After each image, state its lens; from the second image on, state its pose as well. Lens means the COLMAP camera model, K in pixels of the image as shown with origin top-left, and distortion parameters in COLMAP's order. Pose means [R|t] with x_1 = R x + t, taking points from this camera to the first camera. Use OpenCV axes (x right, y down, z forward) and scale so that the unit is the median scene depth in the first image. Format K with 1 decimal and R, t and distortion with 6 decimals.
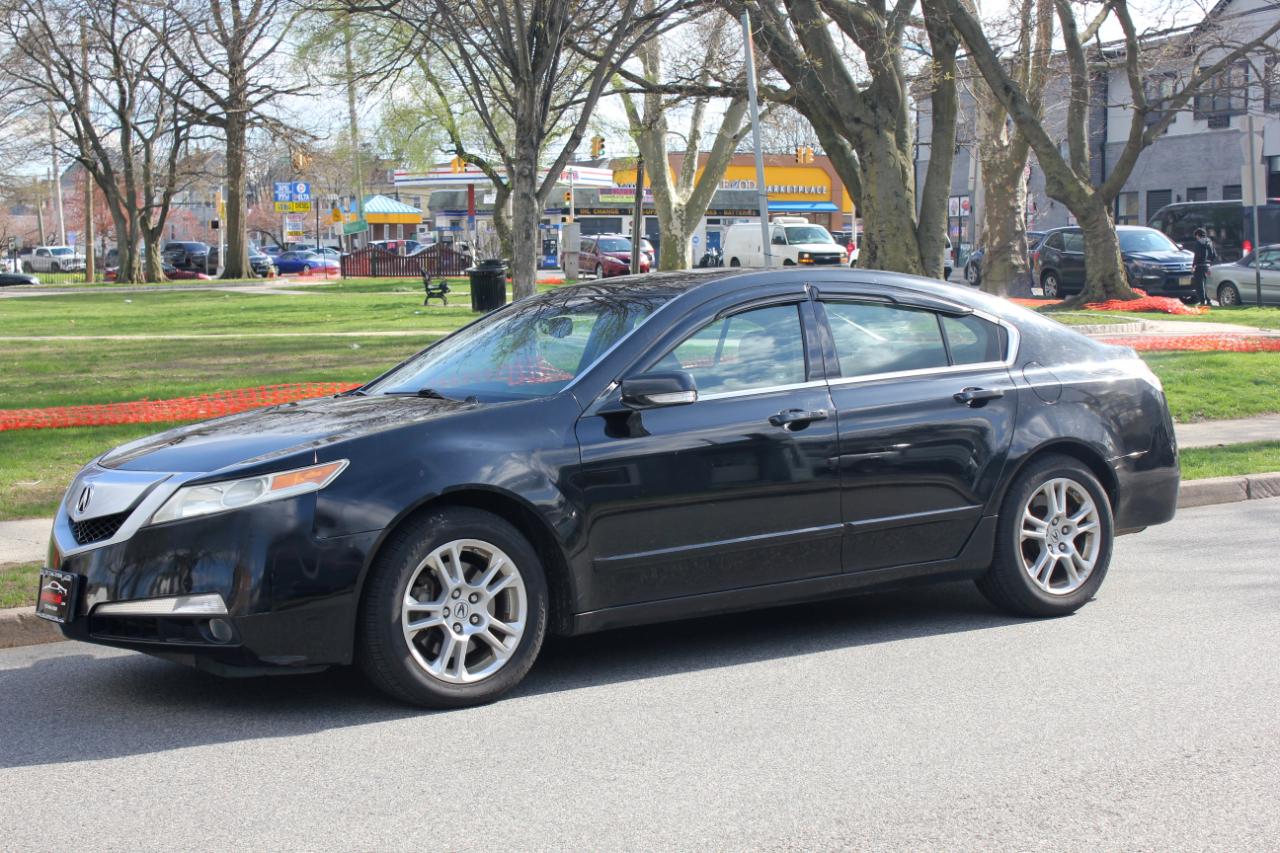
lens RADIAL K [[2134.4, 0, 682.6], [0, 2134.4, 486.2], [0, 0, 1]] dist [0.033546, 0.000000]
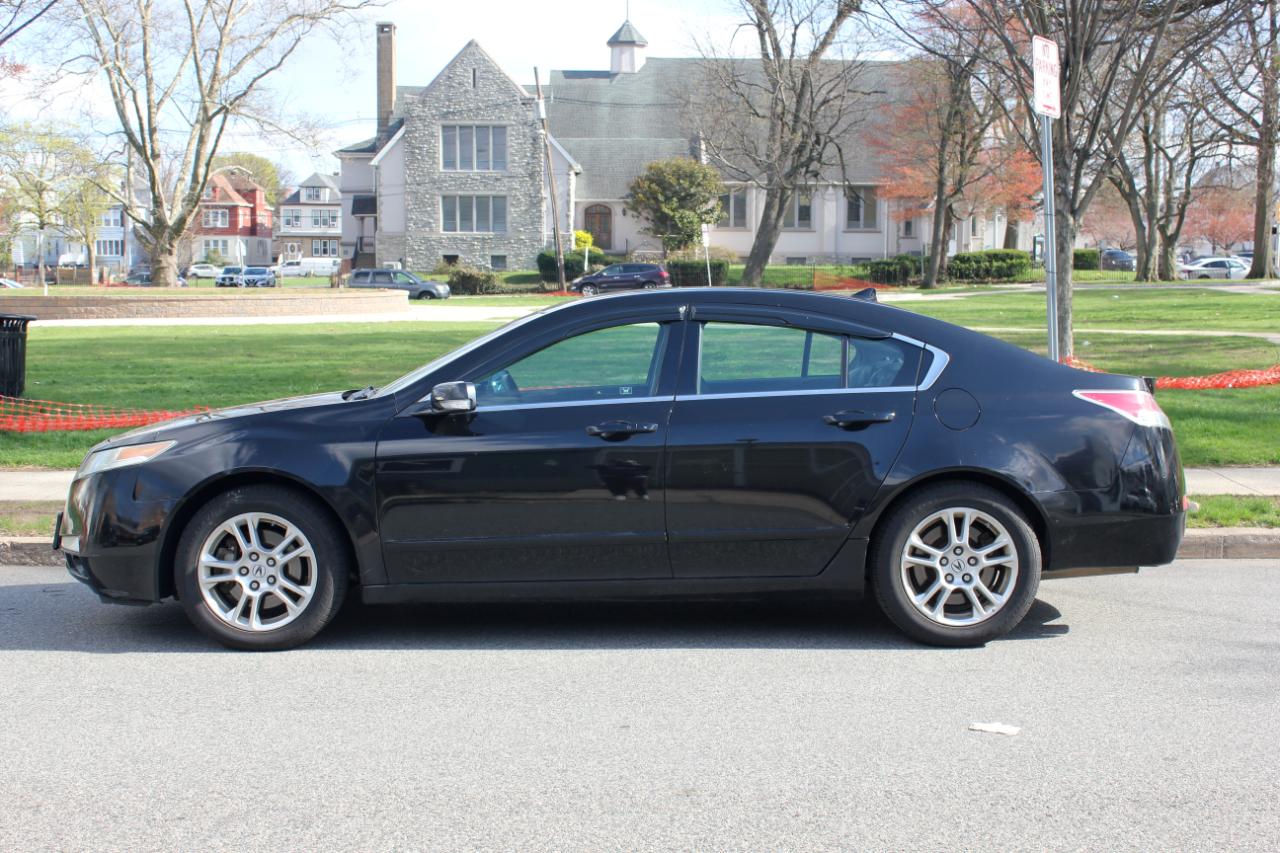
lens RADIAL K [[1784.4, 0, 640.4], [0, 1784.4, 431.6], [0, 0, 1]] dist [-0.019869, 0.000000]
pose [[0.809904, 0.063480, -0.583117, 0.525126], [-0.068120, 0.997579, 0.013985, -0.039604], [0.582593, 0.028396, 0.812268, 0.245235]]
